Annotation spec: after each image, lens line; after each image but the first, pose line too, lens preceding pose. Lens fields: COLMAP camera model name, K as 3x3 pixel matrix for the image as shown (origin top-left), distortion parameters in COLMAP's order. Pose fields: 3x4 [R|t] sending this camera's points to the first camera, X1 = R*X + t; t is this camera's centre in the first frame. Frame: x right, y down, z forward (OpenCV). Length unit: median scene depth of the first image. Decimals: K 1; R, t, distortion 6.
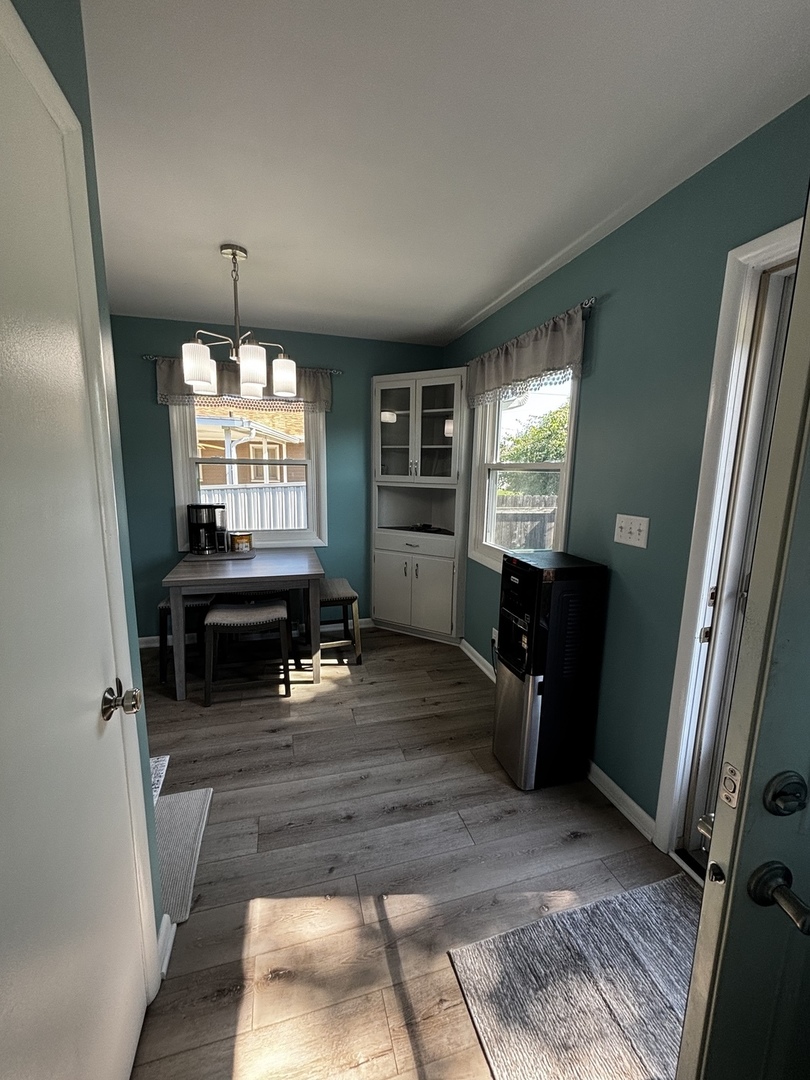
lens RADIAL K [[435.4, 0, 404.1], [0, 435.4, 539.2], [0, 0, 1]] dist [-0.001834, -0.002344]
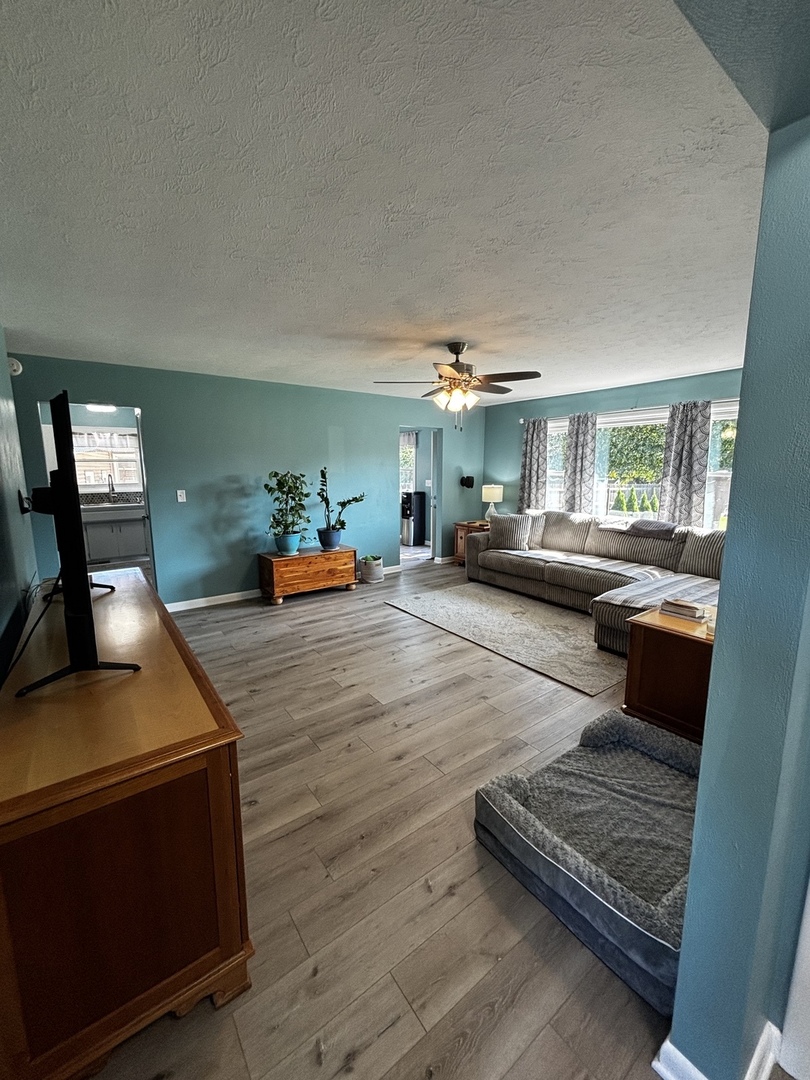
lens RADIAL K [[435.4, 0, 405.9], [0, 435.4, 538.1], [0, 0, 1]] dist [-0.001834, -0.002344]
pose [[0.937974, -0.074050, 0.338705, -1.179559], [0.075605, 0.997101, 0.008622, 0.449835], [-0.338362, 0.017521, 0.940853, -2.920544]]
